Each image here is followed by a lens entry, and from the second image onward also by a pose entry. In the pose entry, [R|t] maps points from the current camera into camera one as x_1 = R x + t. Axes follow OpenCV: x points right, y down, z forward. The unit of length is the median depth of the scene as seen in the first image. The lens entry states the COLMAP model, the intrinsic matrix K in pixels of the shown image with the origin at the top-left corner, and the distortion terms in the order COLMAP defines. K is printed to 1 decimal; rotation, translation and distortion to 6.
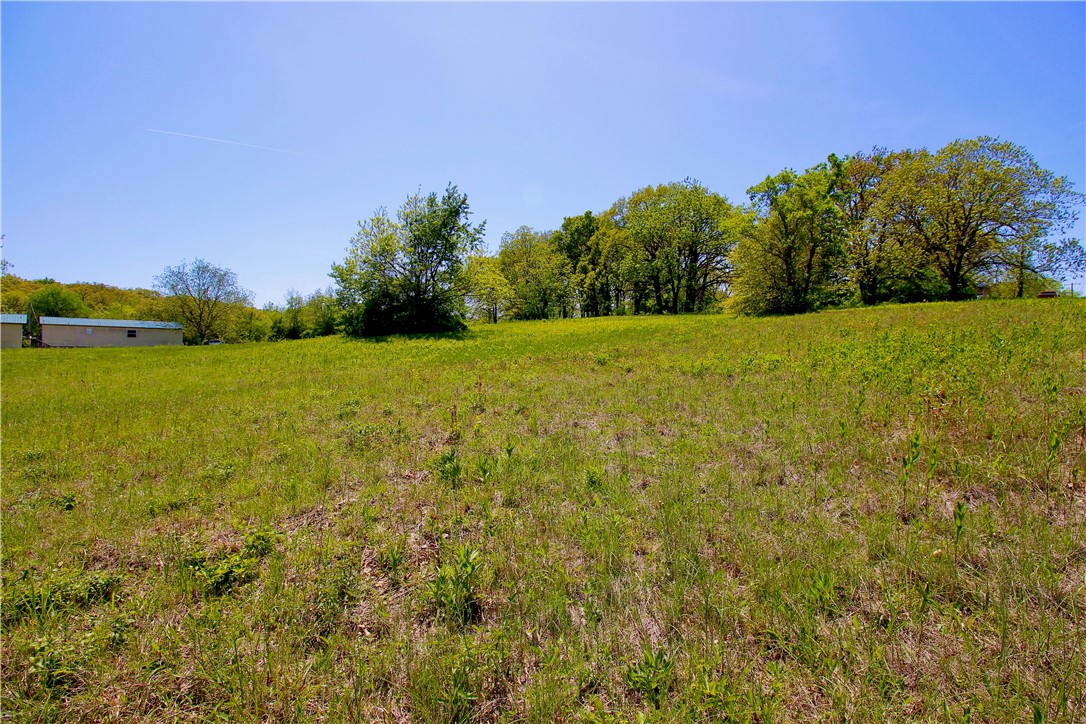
lens RADIAL K [[526.9, 0, 547.5], [0, 526.9, 365.9], [0, 0, 1]] dist [0.002670, -0.000424]
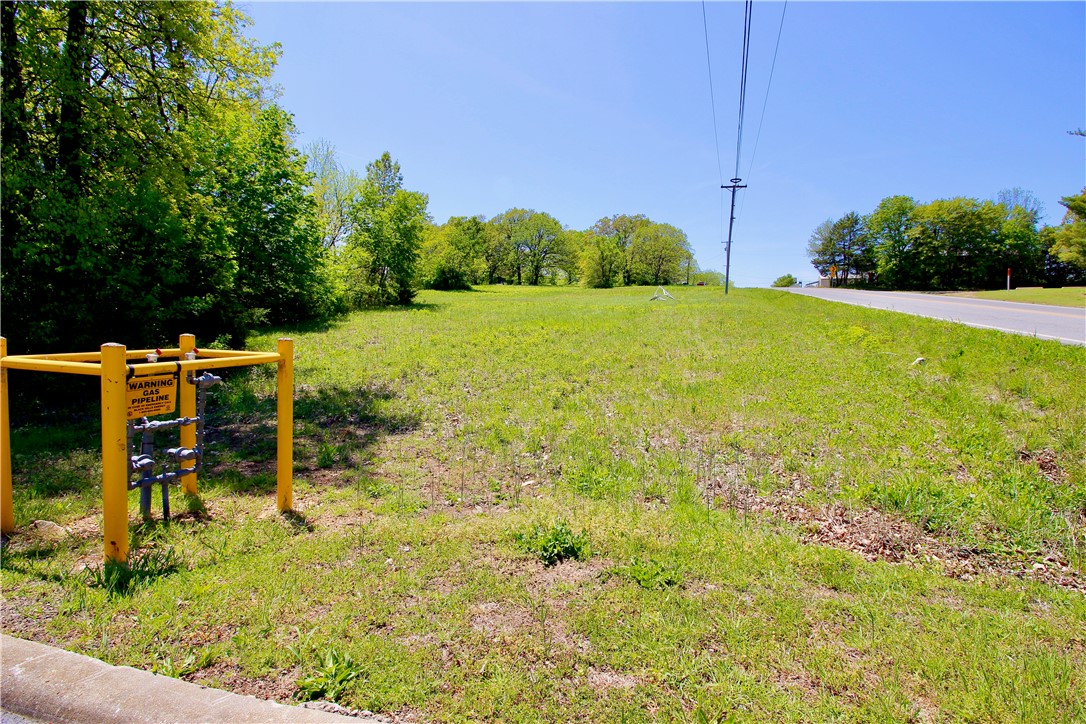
lens RADIAL K [[526.9, 0, 544.8], [0, 526.9, 360.4], [0, 0, 1]] dist [0.002670, -0.000424]
pose [[0.920531, -0.003707, 0.390652, -0.394230], [-0.015719, 0.998794, 0.046517, 0.068137], [-0.390353, -0.048961, 0.919362, -0.629375]]
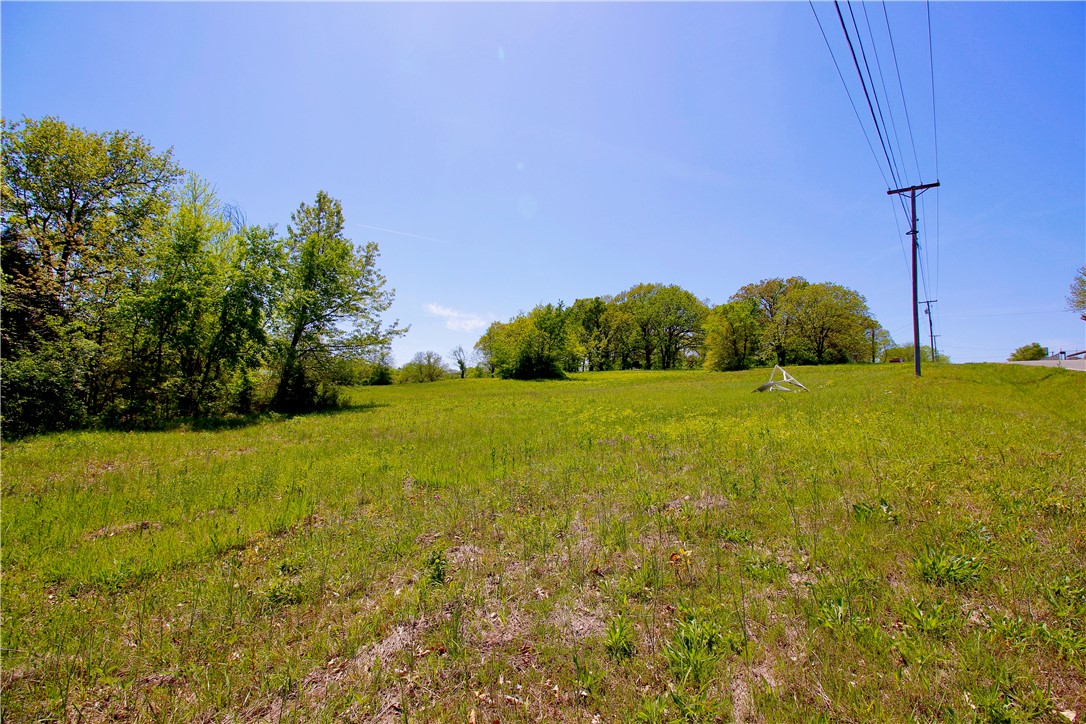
lens RADIAL K [[526.9, 0, 541.7], [0, 526.9, 364.8], [0, 0, 1]] dist [0.002670, -0.000424]
pose [[0.996829, 0.019484, 0.077151, -0.203115], [-0.011459, 0.994602, -0.103125, 0.044611], [-0.078744, 0.101914, 0.991672, -0.438837]]
